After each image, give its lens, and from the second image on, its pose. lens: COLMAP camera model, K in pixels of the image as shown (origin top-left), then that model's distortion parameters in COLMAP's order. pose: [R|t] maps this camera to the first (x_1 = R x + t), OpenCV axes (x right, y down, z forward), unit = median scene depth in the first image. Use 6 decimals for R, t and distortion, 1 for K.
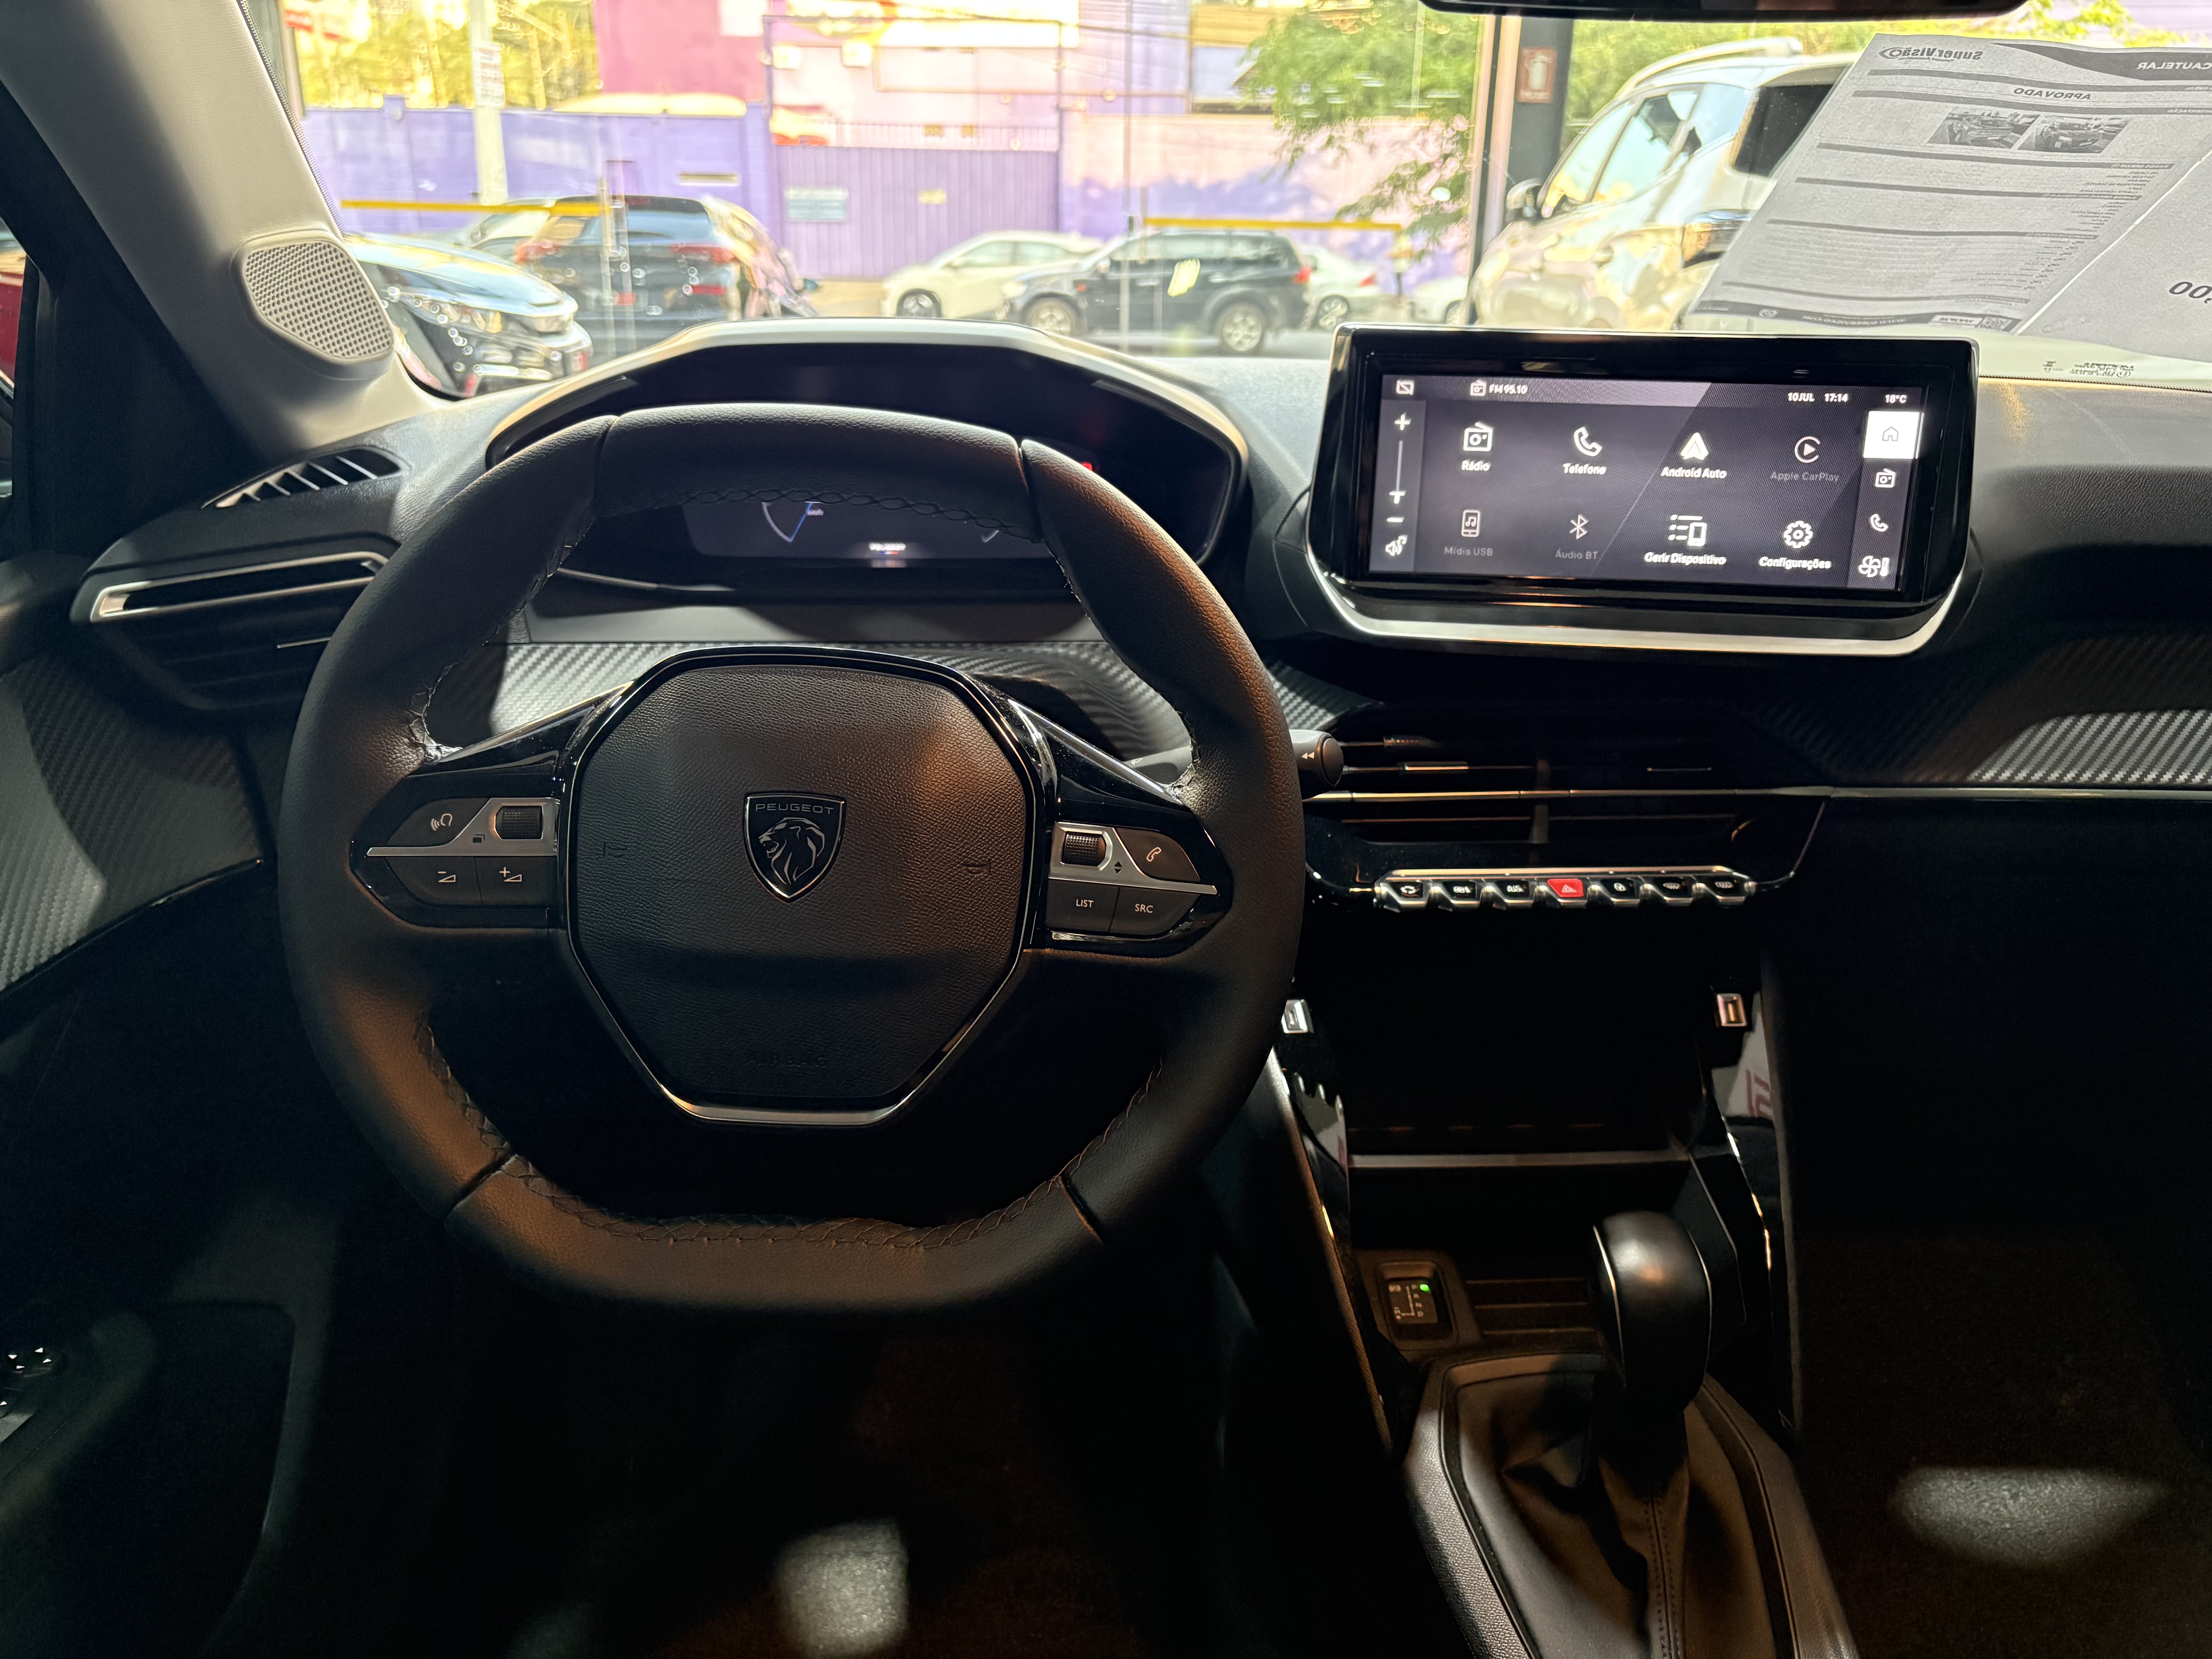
lens RADIAL K [[1658.4, 0, 1106.0], [0, 1658.4, 829.5], [0, 0, 1]] dist [0.056521, -0.046923]
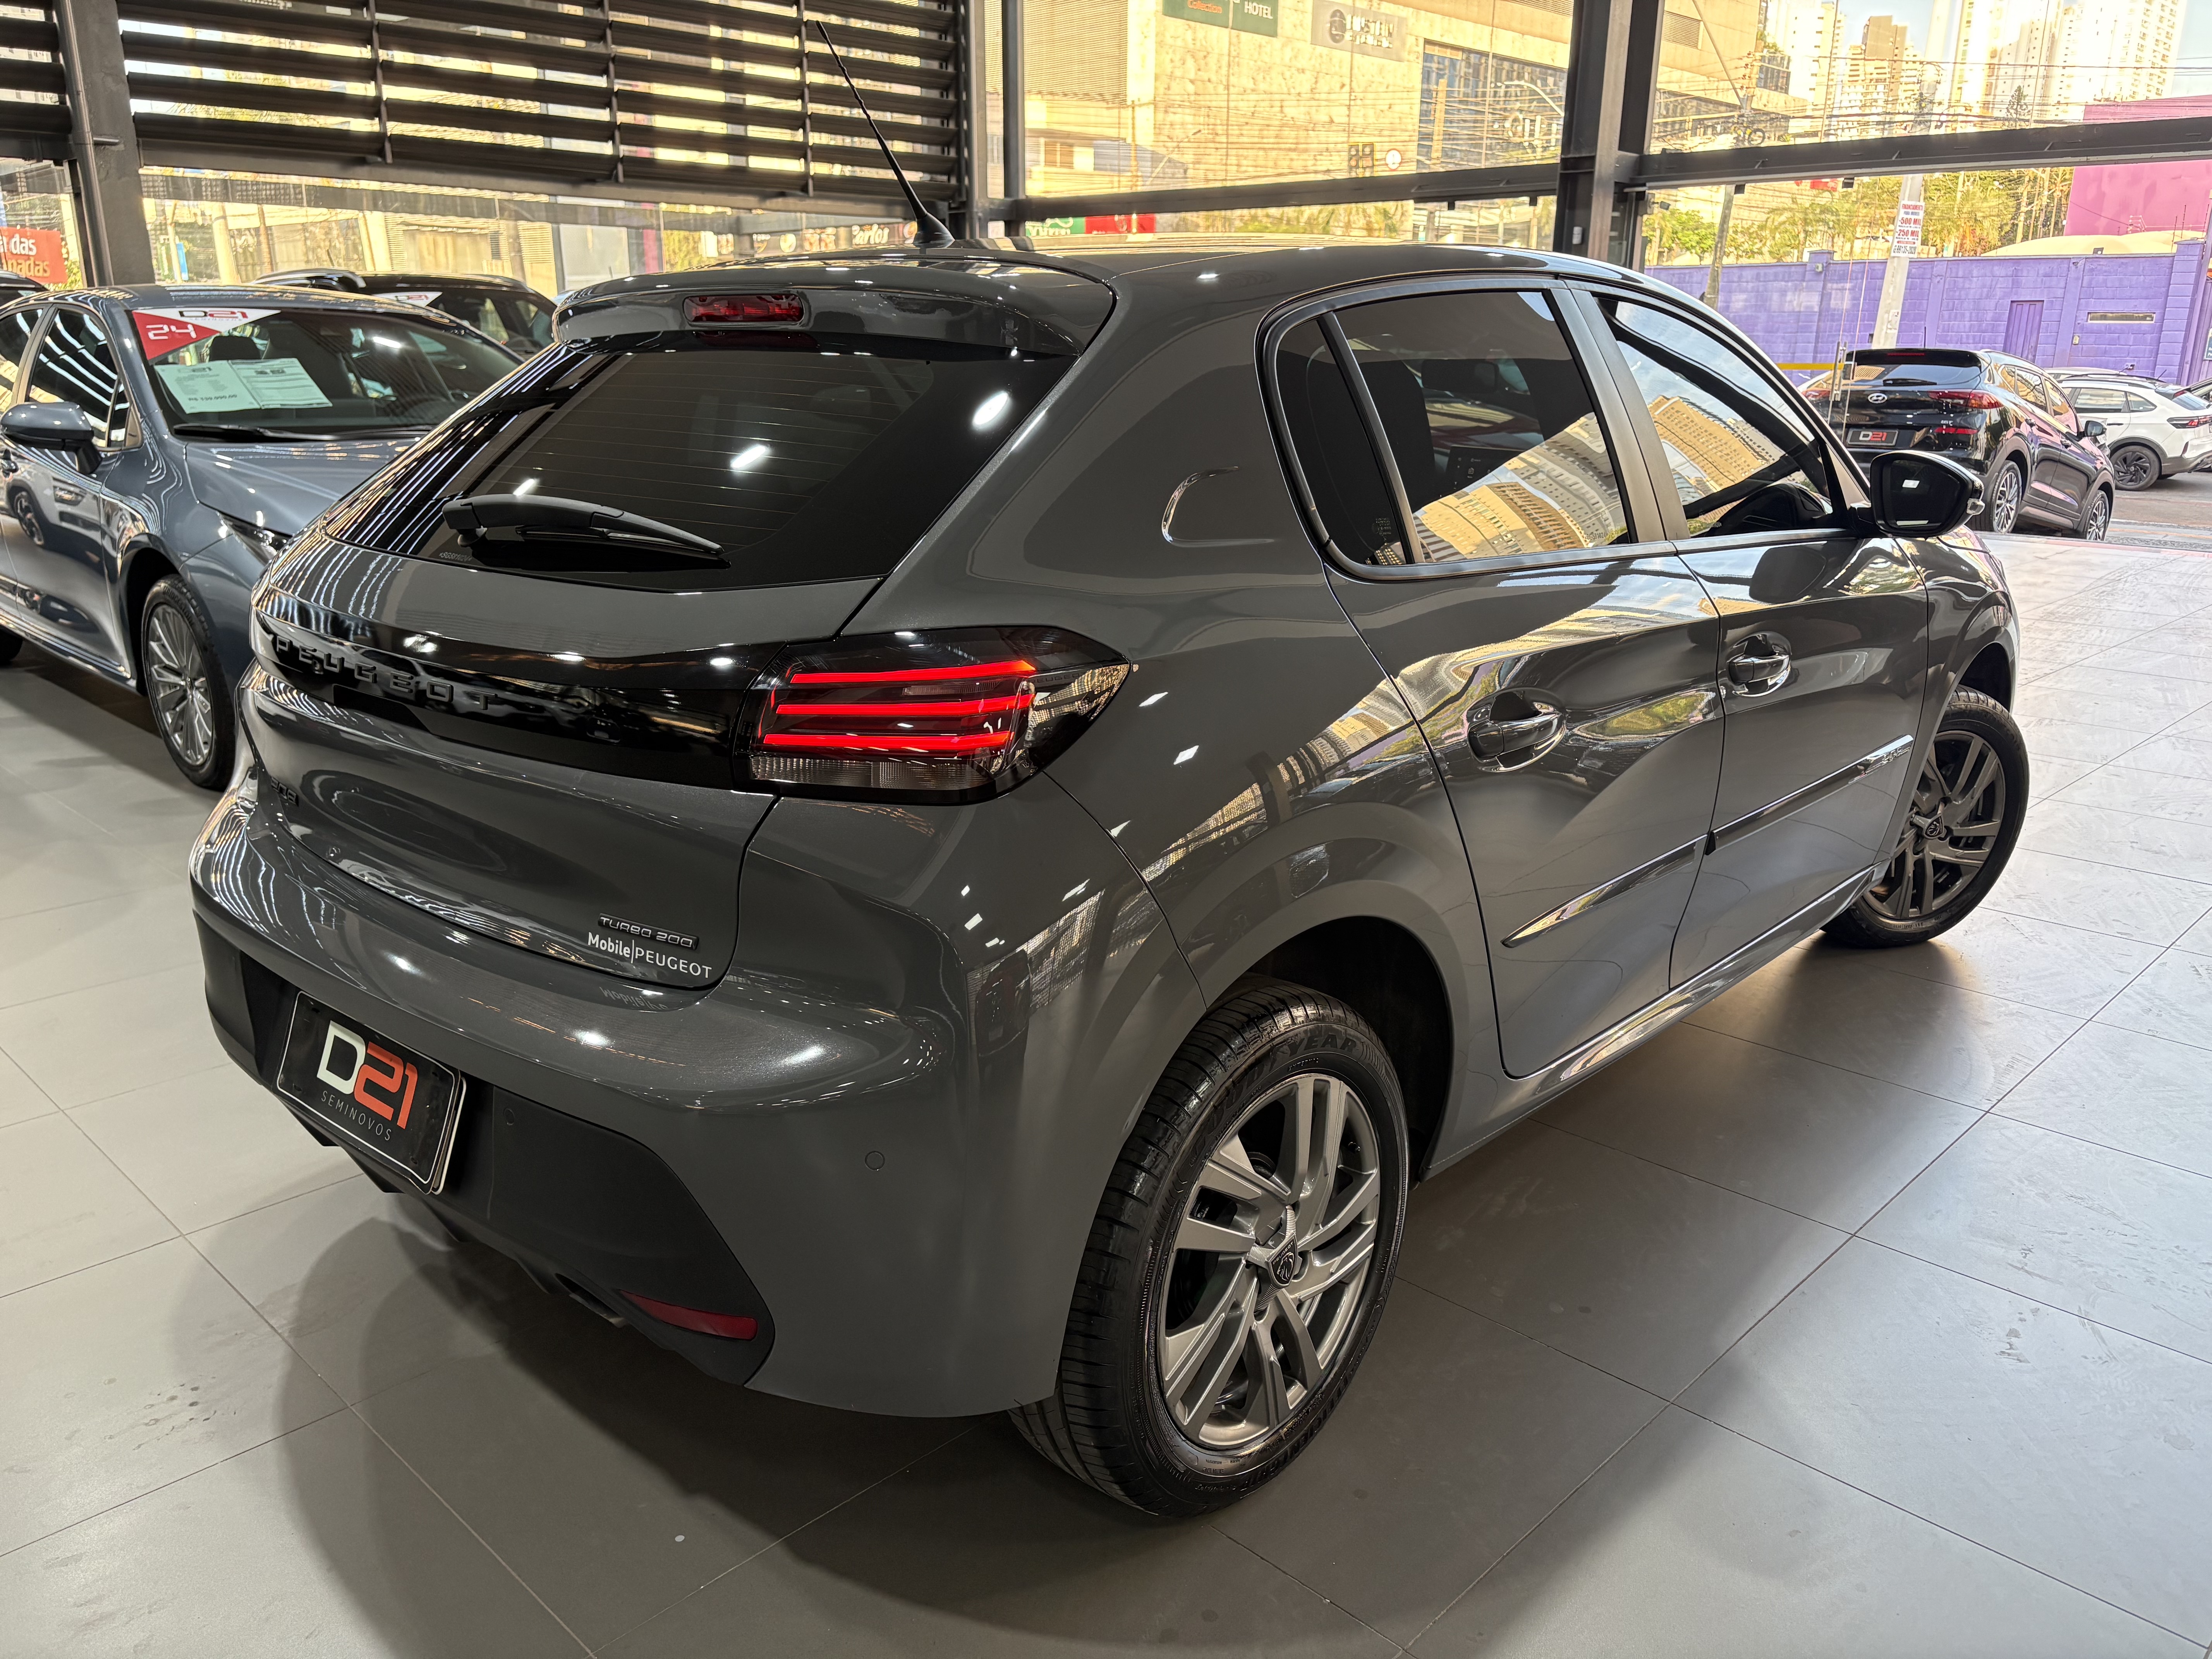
lens RADIAL K [[1709.2, 0, 1106.0], [0, 1709.2, 829.5], [0, 0, 1]] dist [0.007879, -0.002468]
pose [[0.711507, 0.188575, -0.676902, 2.805475], [-0.240312, 0.970533, 0.017778, 0.837233], [0.660309, 0.150019, 0.735858, -2.839160]]
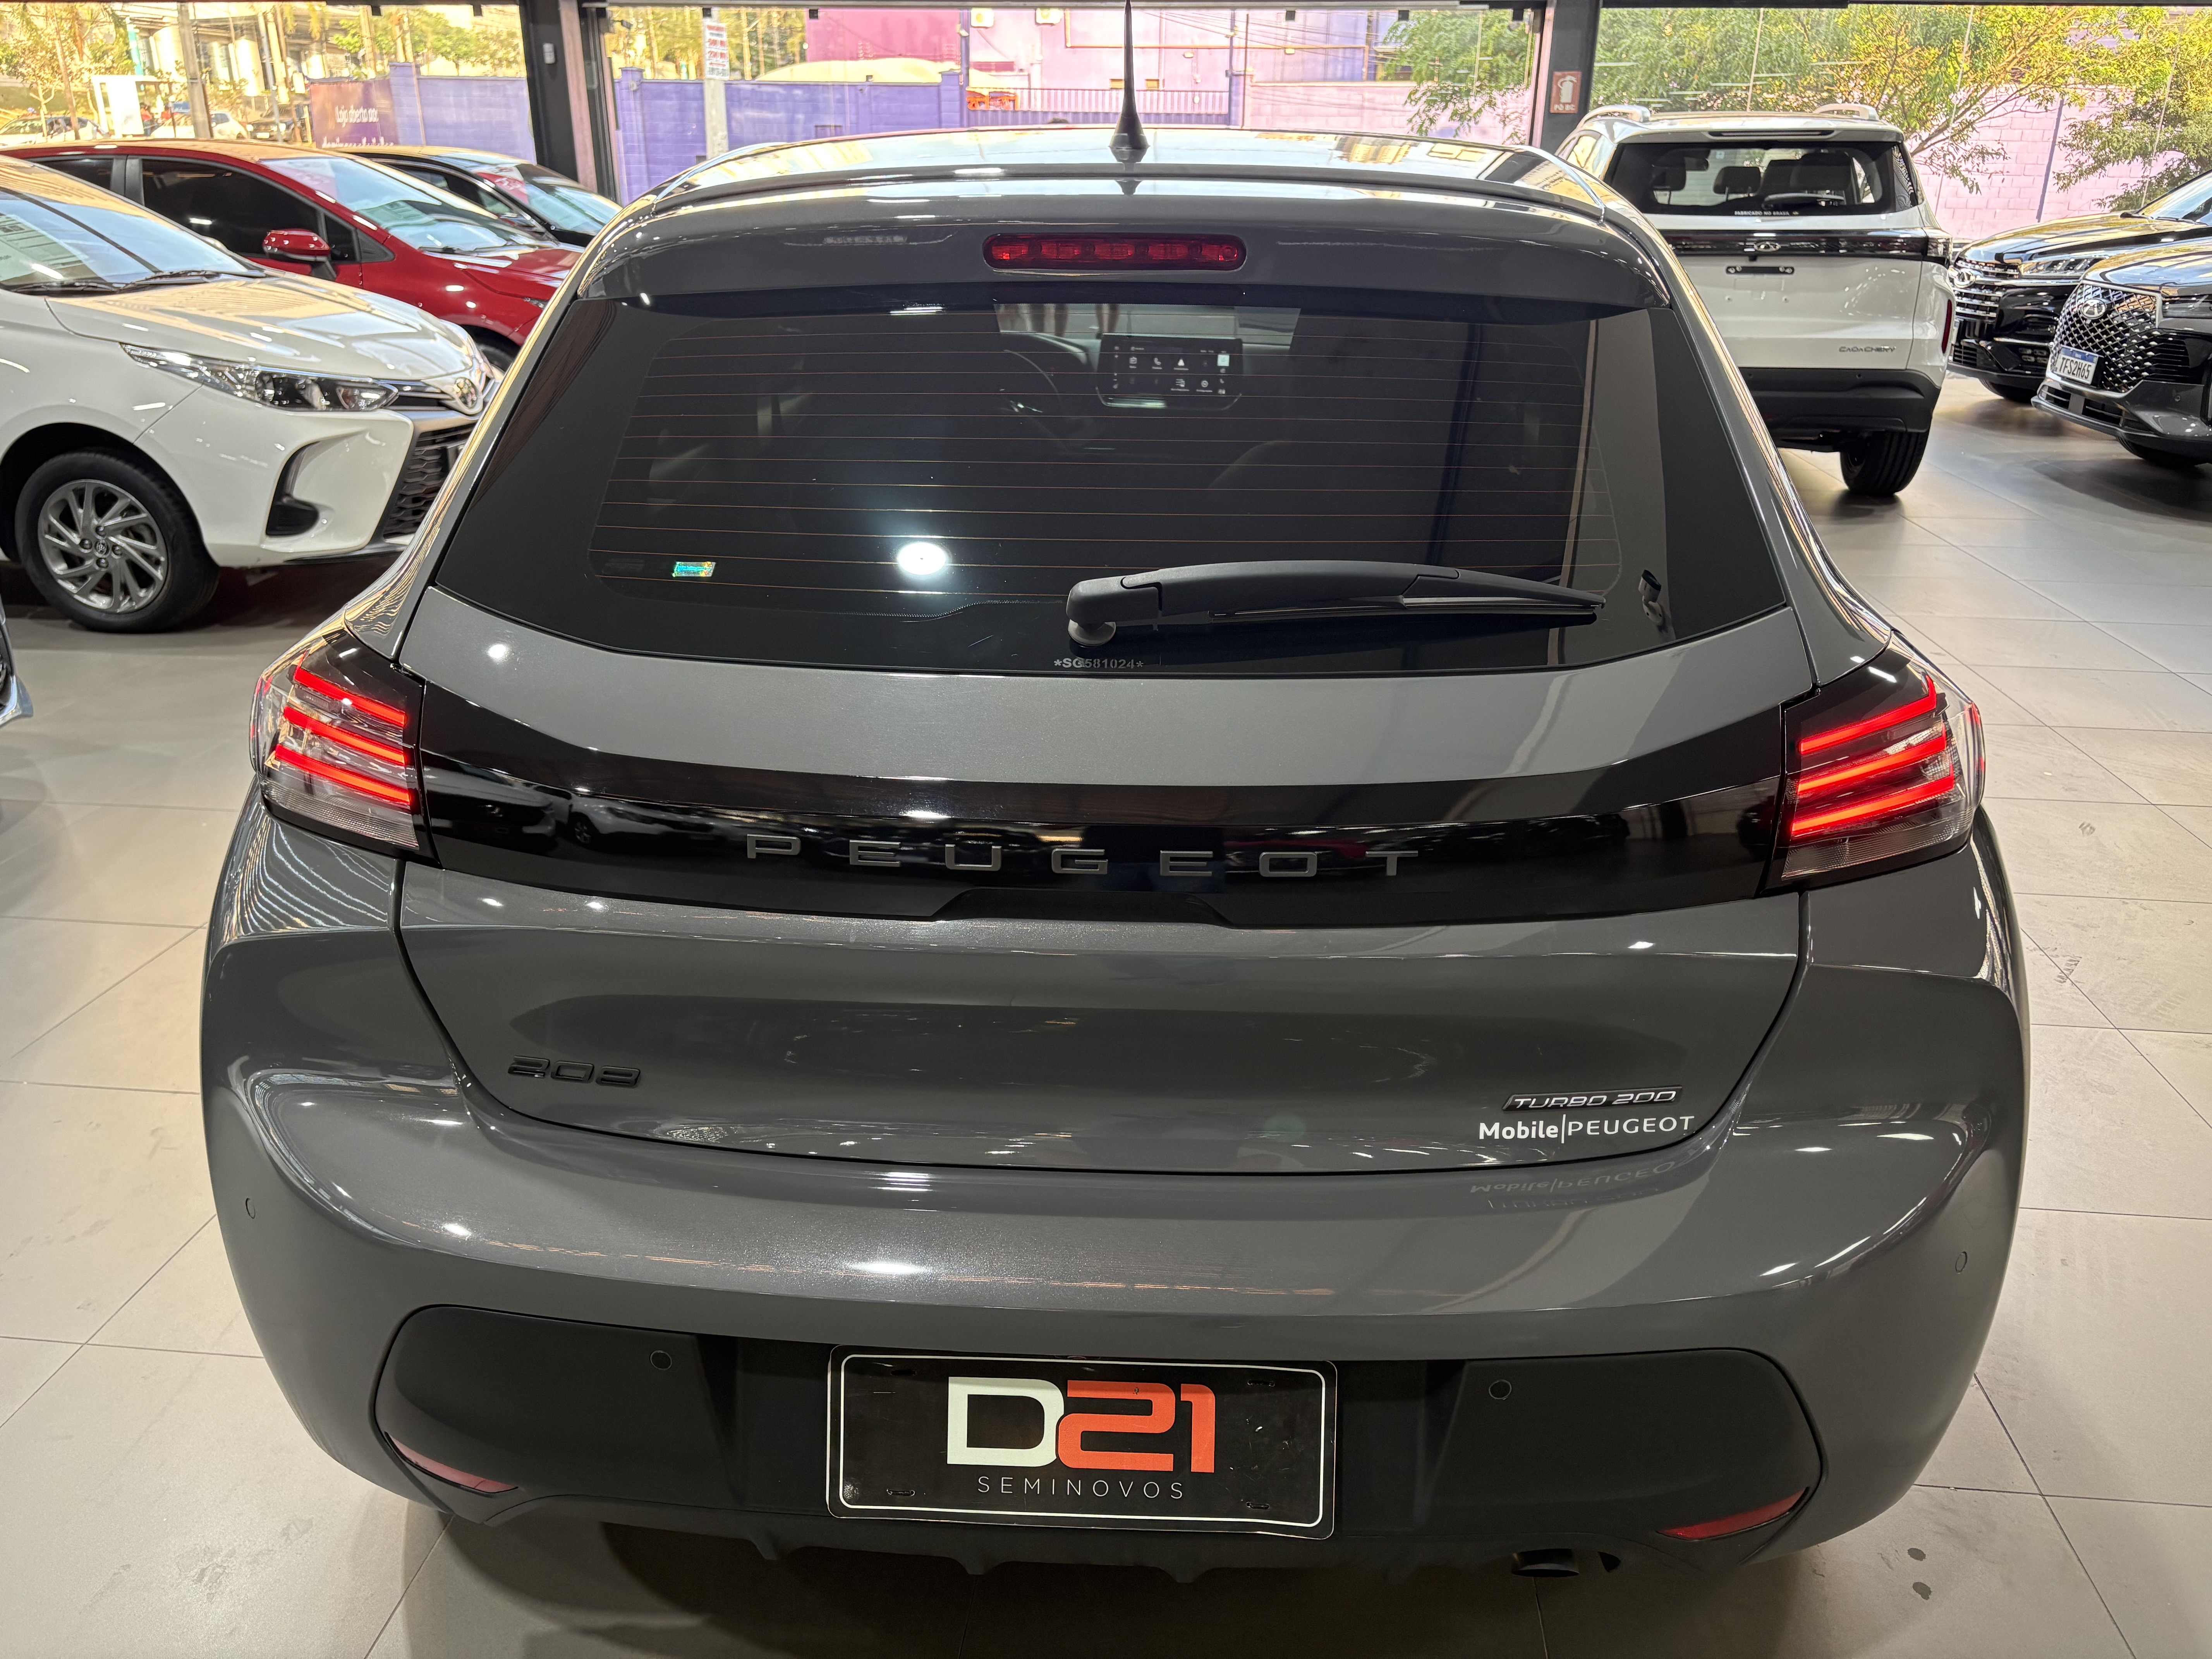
lens RADIAL K [[1658.4, 0, 1106.0], [0, 1658.4, 829.5], [0, 0, 1]] dist [0.056521, -0.046923]
pose [[0.994408, 0.035169, -0.099584, 0.622277], [-0.032286, 0.999016, 0.030408, 0.840371], [0.100555, -0.027023, 0.994564, -3.292321]]
